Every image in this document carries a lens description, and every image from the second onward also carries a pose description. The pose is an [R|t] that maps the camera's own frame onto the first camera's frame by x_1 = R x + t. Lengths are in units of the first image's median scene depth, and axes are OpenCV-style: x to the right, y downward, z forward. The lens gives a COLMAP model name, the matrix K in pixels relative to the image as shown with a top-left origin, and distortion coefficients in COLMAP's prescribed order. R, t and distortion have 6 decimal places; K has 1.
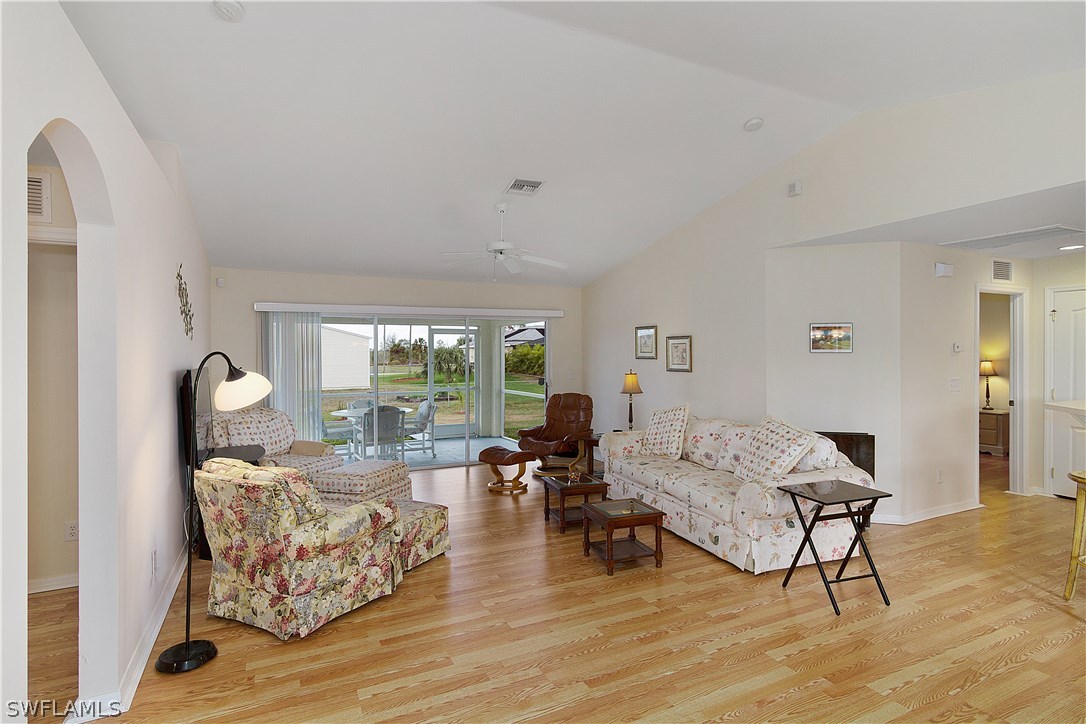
lens RADIAL K [[555.8, 0, 545.8], [0, 555.8, 345.4], [0, 0, 1]] dist [-0.000197, 0.000405]
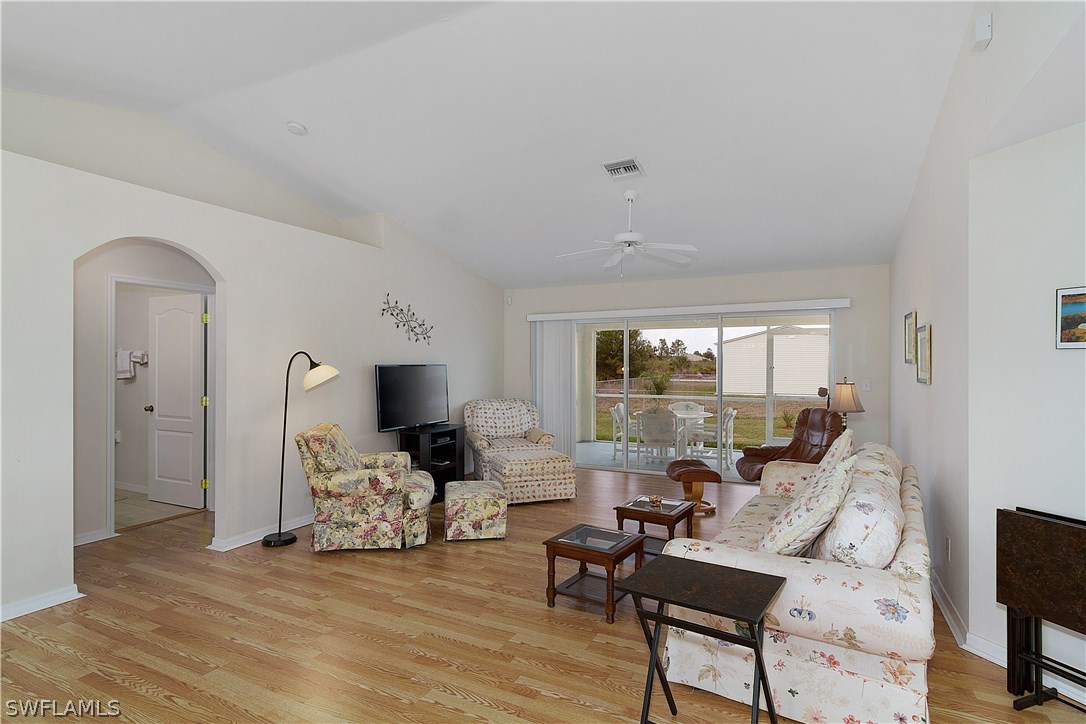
lens RADIAL K [[555.1, 0, 542.4], [0, 555.1, 353.9], [0, 0, 1]] dist [0.000412, 0.000168]
pose [[0.598994, -0.004560, -0.800741, 0.912083], [0.007434, 0.999972, -0.000133, 0.020937], [0.800719, -0.005873, 0.599011, 0.534925]]
